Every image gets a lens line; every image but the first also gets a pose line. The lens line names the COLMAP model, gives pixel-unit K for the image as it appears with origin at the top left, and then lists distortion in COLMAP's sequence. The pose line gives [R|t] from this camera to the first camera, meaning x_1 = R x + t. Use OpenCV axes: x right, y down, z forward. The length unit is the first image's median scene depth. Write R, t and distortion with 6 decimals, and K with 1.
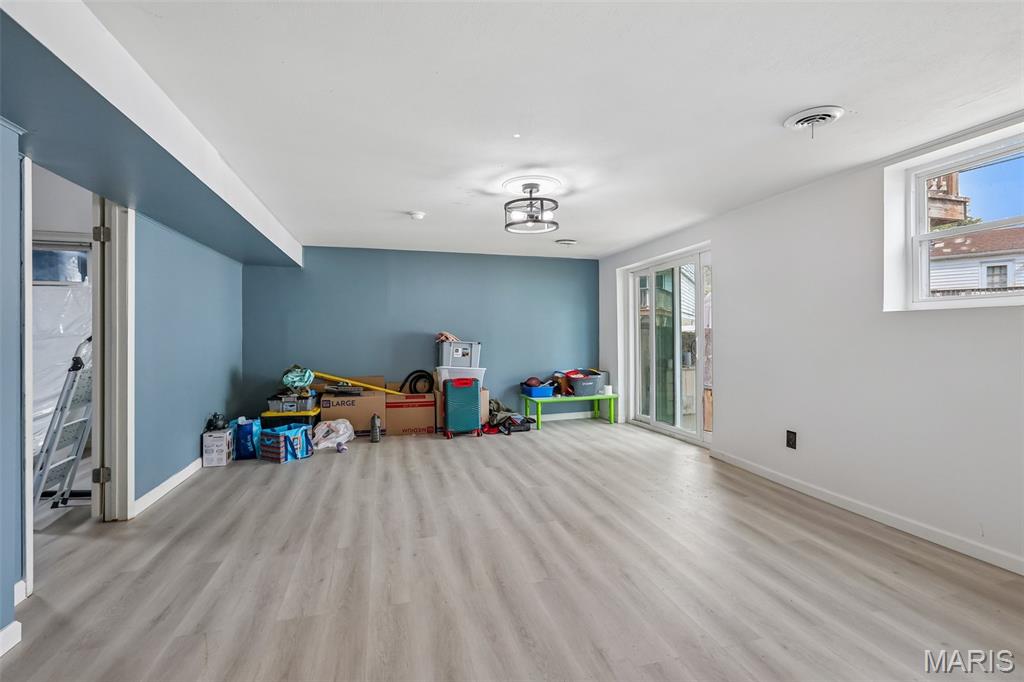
lens RADIAL K [[457.7, 0, 506.2], [0, 457.7, 333.2], [0, 0, 1]] dist [-0.002656, 0.002079]
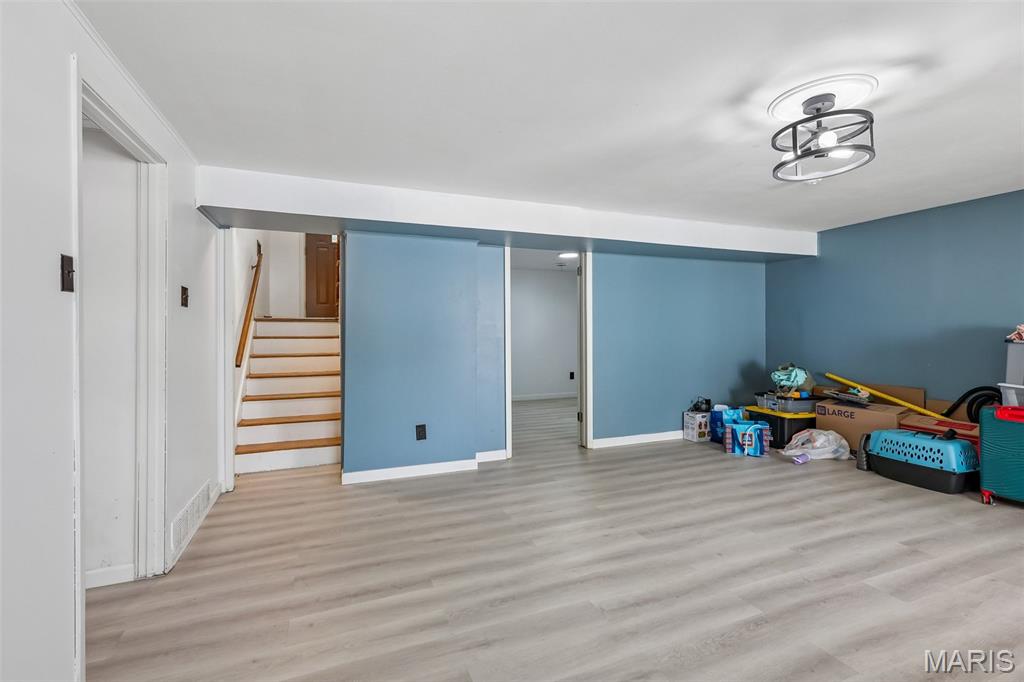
lens RADIAL K [[457.7, 0, 509.3], [0, 457.7, 333.2], [0, 0, 1]] dist [-0.002656, 0.002079]
pose [[0.112959, 0.004340, -0.993590, 0.696231], [0.007097, 0.999961, 0.005174, -0.002152], [0.993574, -0.007636, 0.112923, 0.534647]]
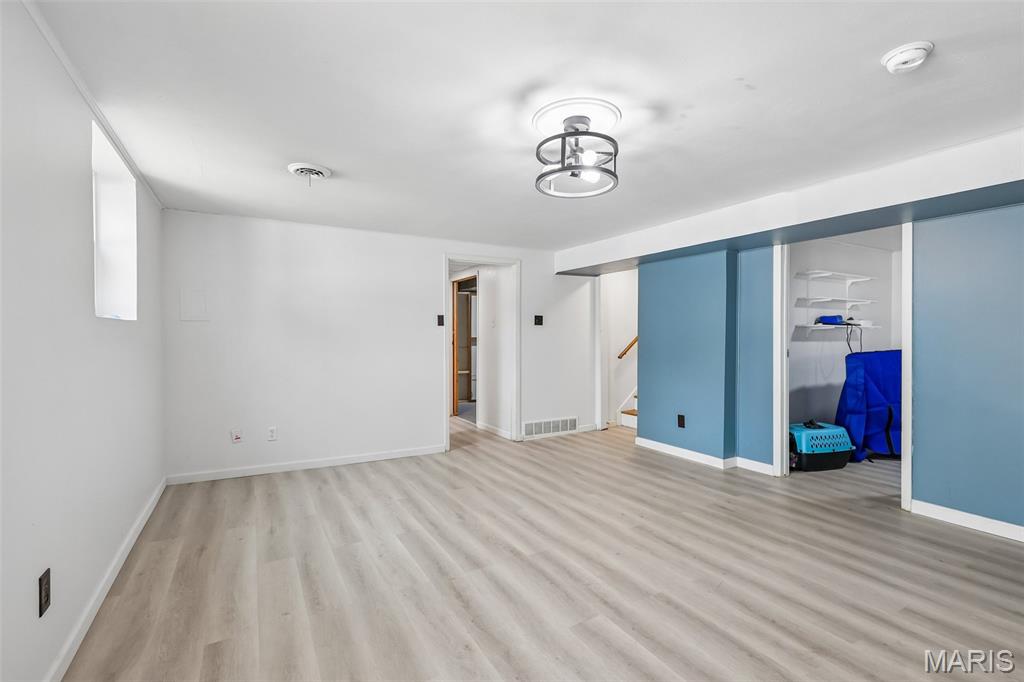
lens RADIAL K [[457.7, 0, 511.6], [0, 457.7, 340.6], [0, 0, 1]] dist [-0.002656, 0.002079]
pose [[-0.966287, 0.007802, -0.257348, 0.345785], [0.004872, 0.999916, 0.012021, -0.012432], [0.257420, 0.010362, -0.966244, 1.755321]]
